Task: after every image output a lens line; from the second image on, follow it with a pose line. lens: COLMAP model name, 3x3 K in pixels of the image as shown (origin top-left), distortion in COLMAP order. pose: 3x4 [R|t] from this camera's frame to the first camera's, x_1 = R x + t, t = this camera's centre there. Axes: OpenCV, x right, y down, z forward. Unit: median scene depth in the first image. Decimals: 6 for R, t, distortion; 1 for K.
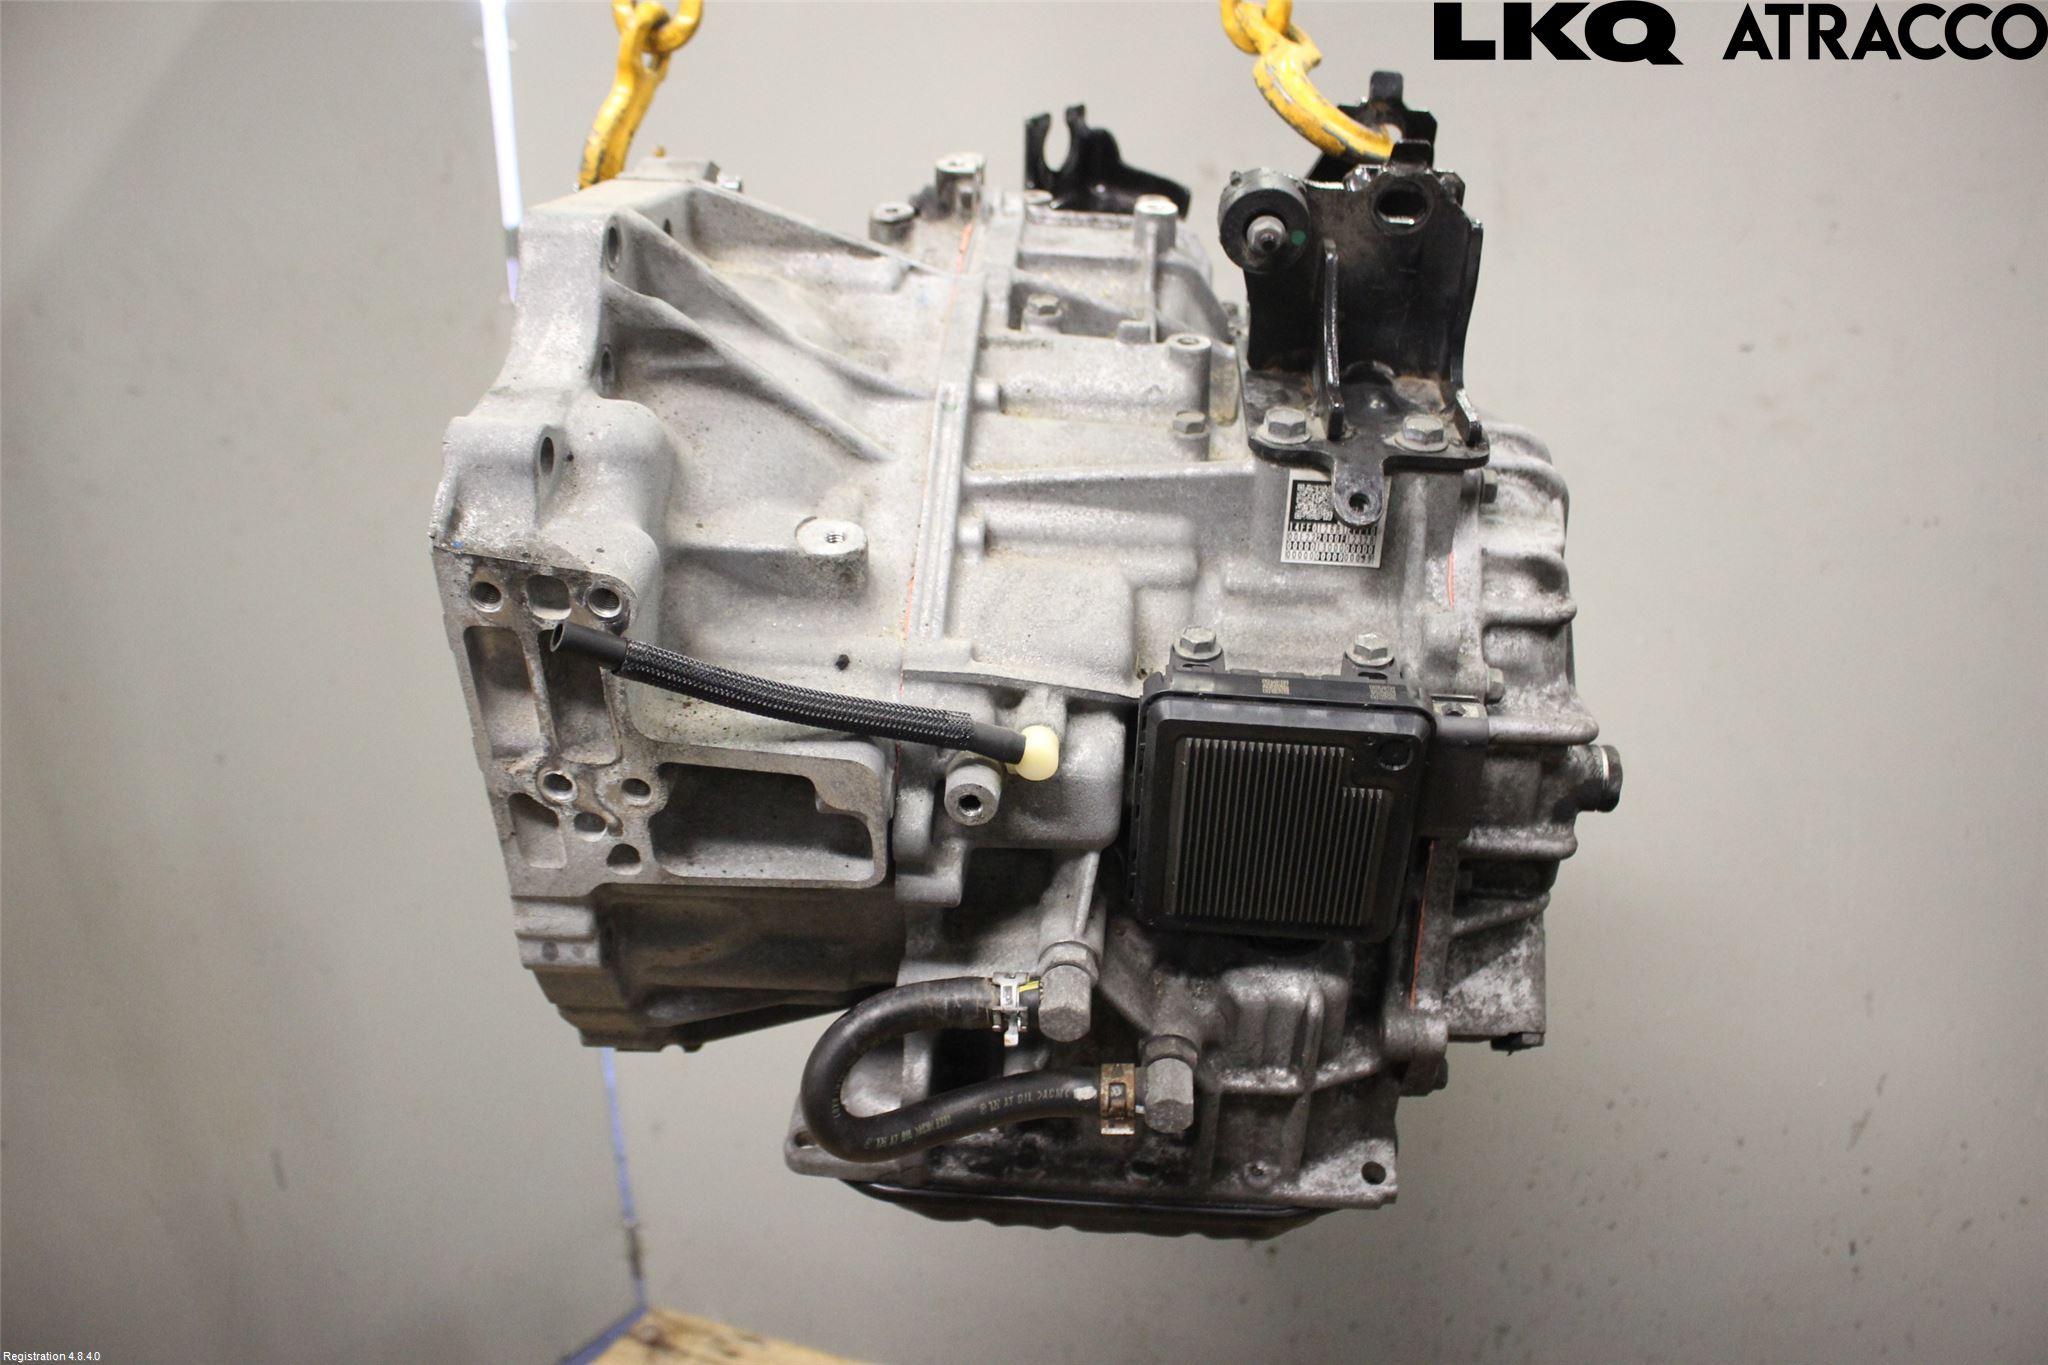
lens RADIAL K [[1627.7, 0, 1024.0], [0, 1627.7, 682.5], [0, 0, 1]] dist [-0.153617, 0.099142]
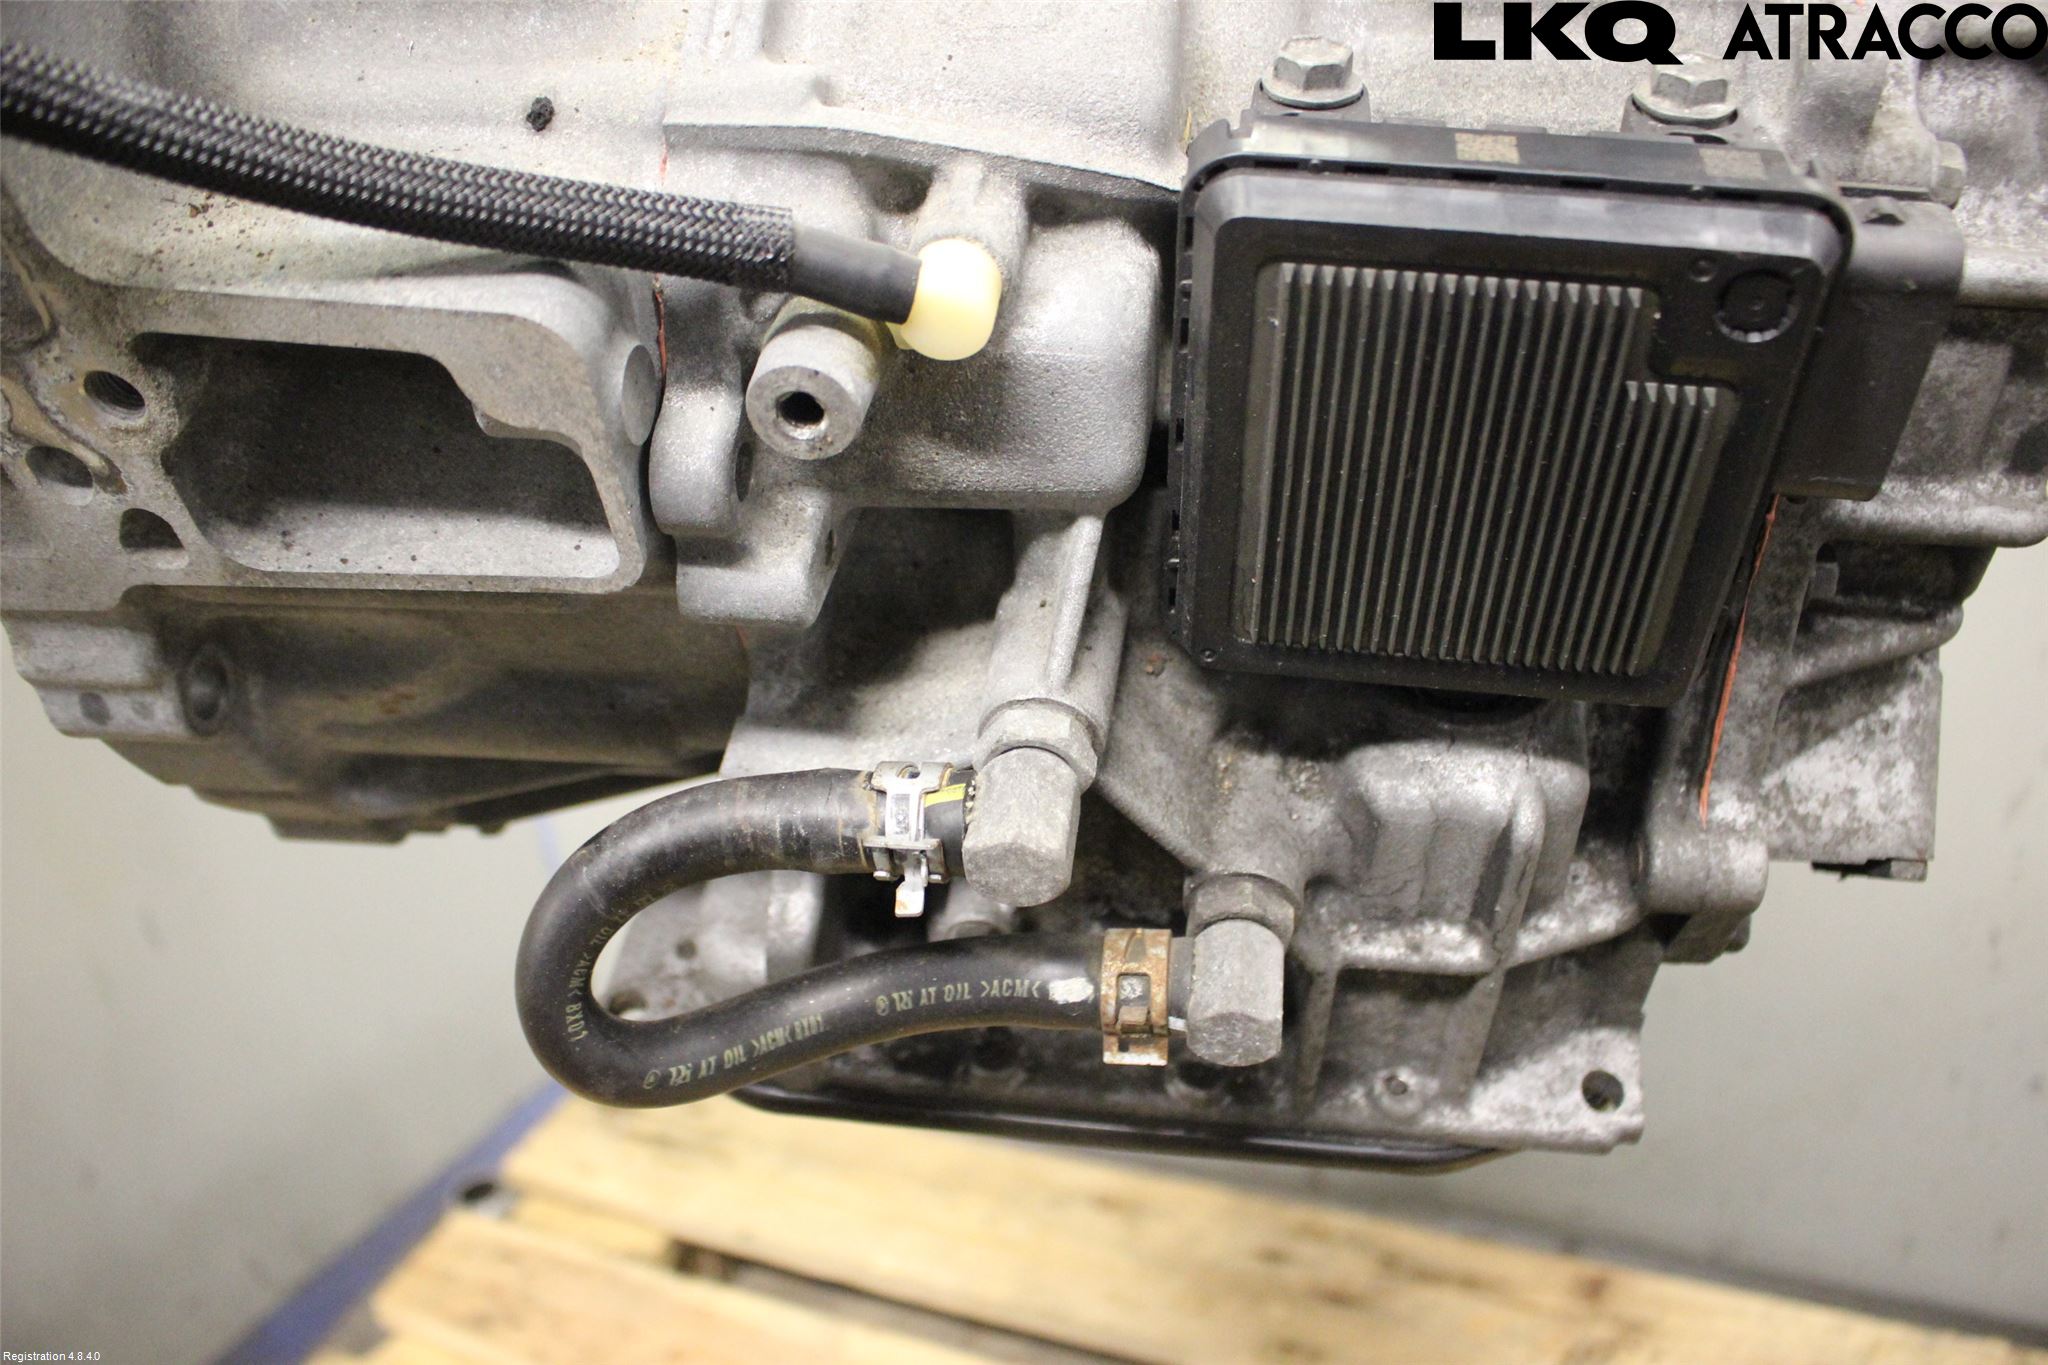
lens RADIAL K [[1627.7, 0, 1024.0], [0, 1627.7, 682.5], [0, 0, 1]] dist [-0.153617, 0.099142]
pose [[0.997123, 0.009912, -0.075155, 0.060749], [0.005851, 0.978393, 0.206672, 0.052532], [0.075580, -0.206517, 0.975520, 0.516721]]
